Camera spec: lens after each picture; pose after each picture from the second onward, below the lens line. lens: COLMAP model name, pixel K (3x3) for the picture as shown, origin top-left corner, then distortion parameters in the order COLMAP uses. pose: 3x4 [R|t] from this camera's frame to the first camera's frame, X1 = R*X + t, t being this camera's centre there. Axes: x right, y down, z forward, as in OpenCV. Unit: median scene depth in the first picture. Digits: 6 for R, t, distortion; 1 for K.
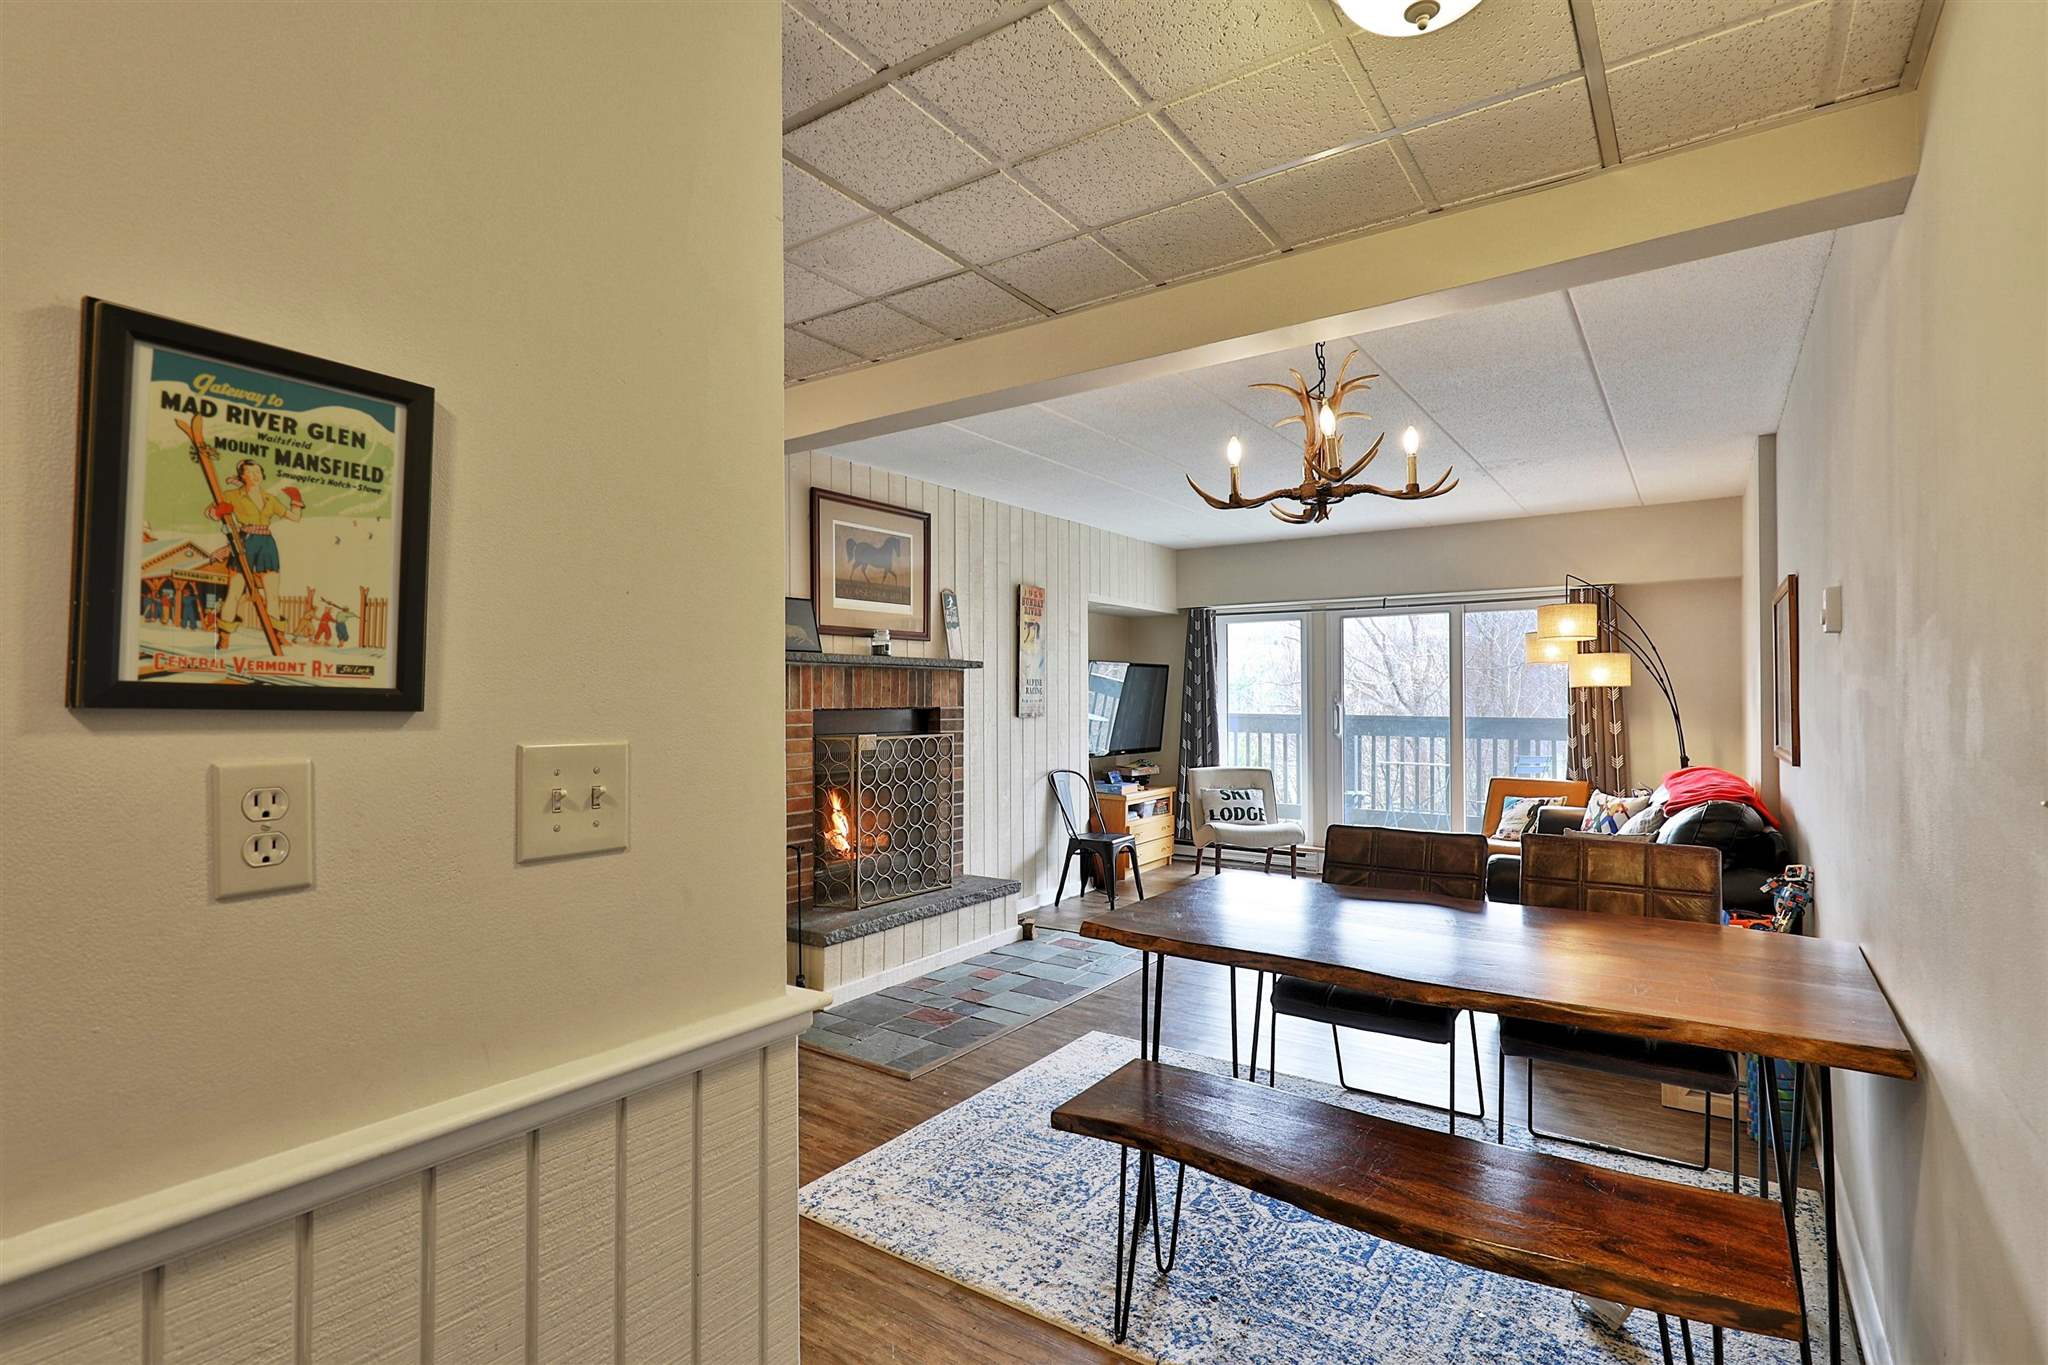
lens RADIAL K [[976.6, 0, 1027.8], [0, 976.6, 695.4], [0, 0, 1]] dist [0.003575, -0.001258]
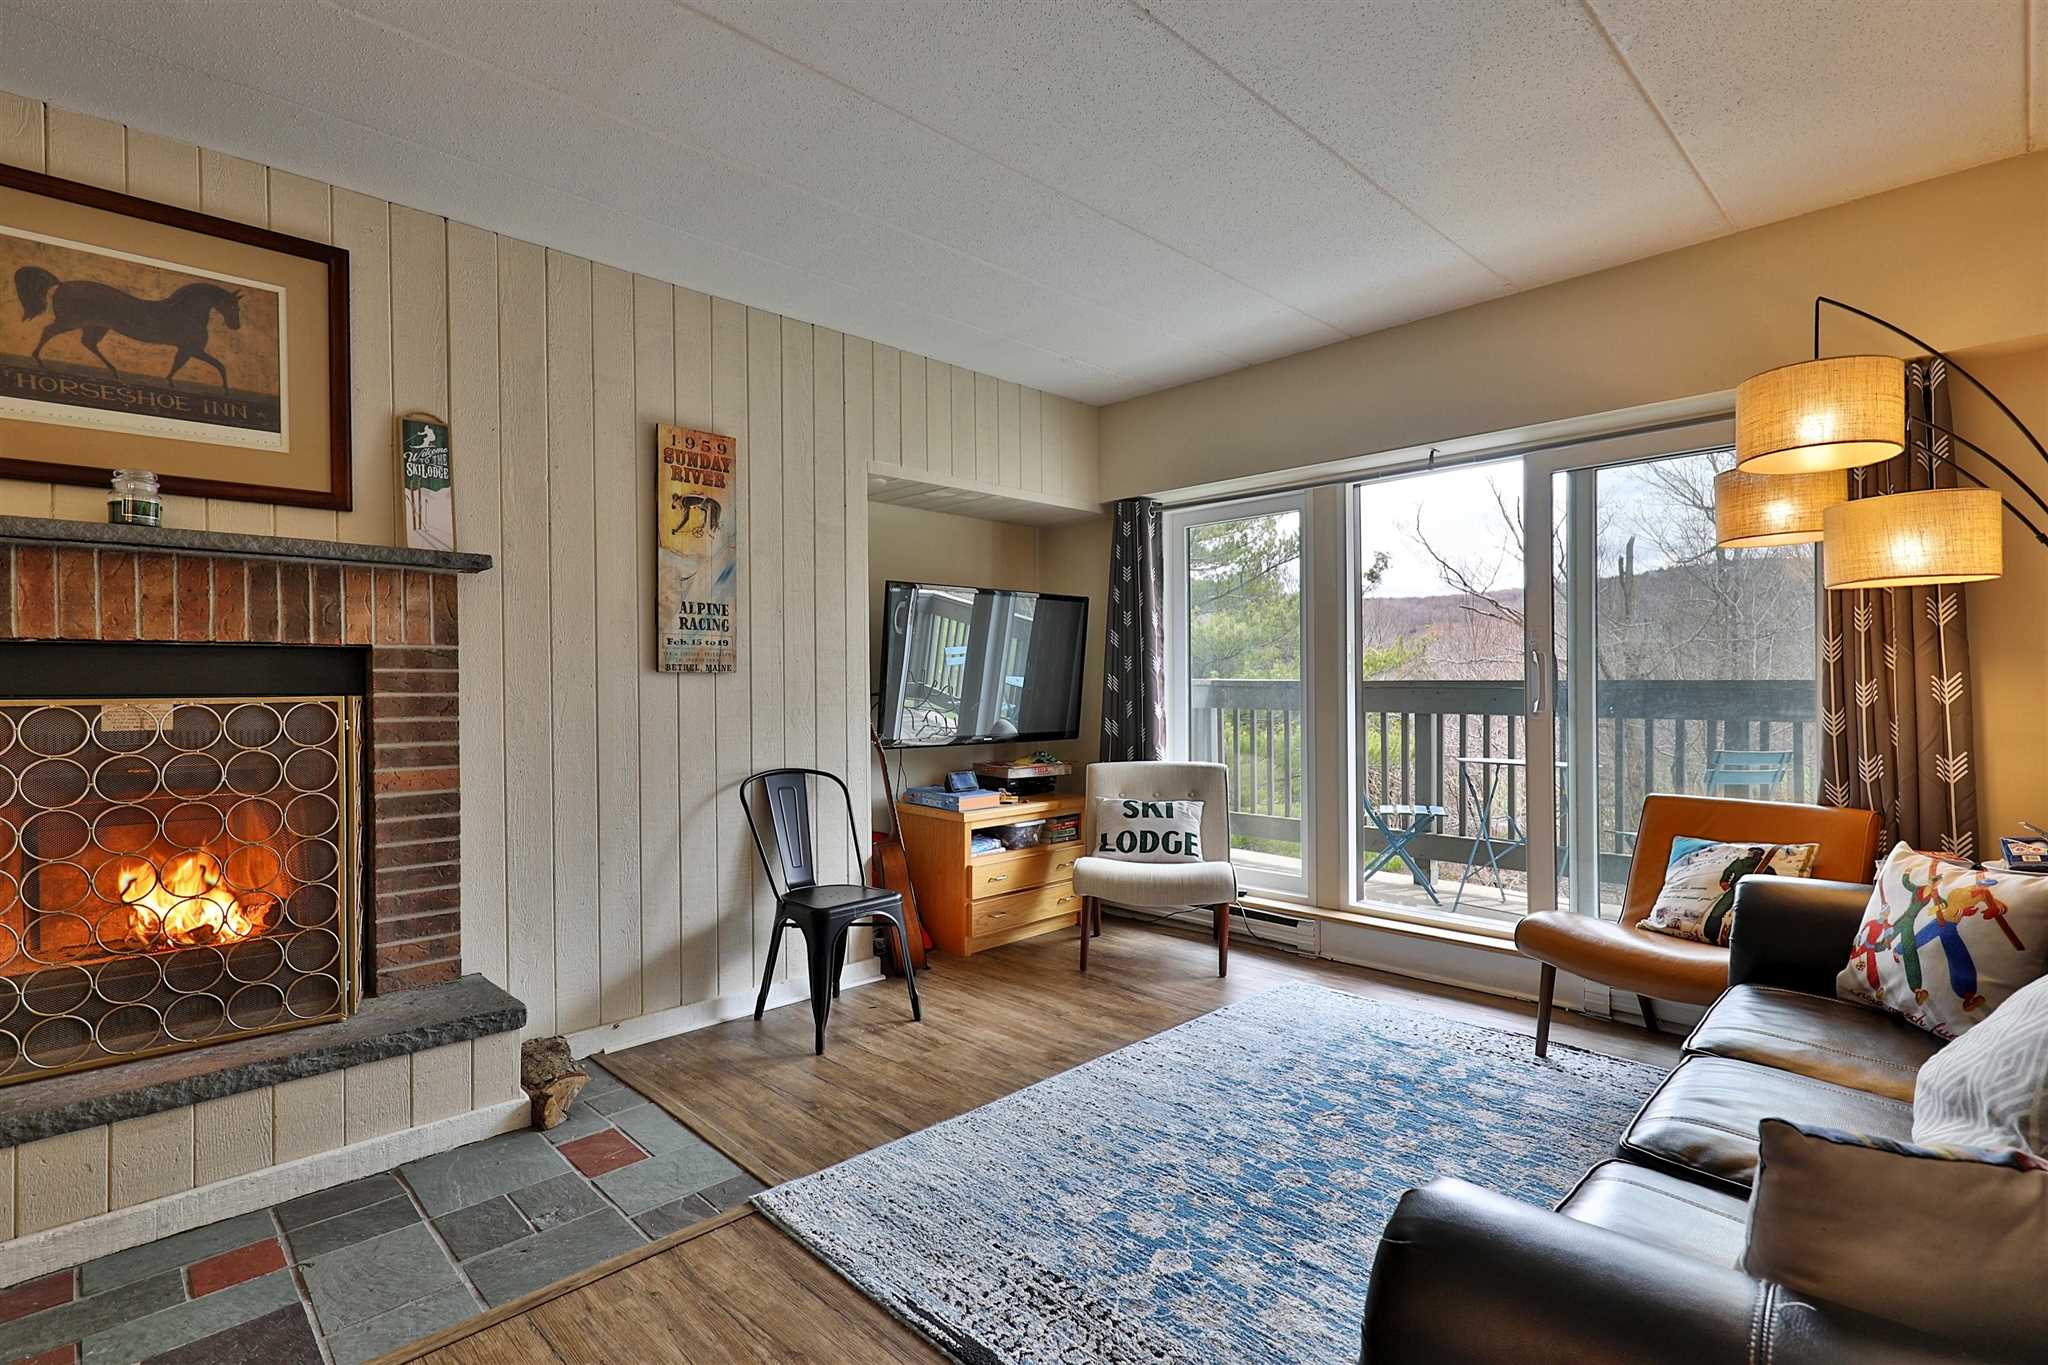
lens RADIAL K [[976.6, 0, 1027.7], [0, 976.6, 689.4], [0, 0, 1]] dist [0.003575, -0.001258]
pose [[0.982226, -0.003466, -0.187669, 0.290396], [0.004910, 0.999962, 0.007230, 0.028930], [0.187637, -0.008023, 0.982206, 0.511435]]
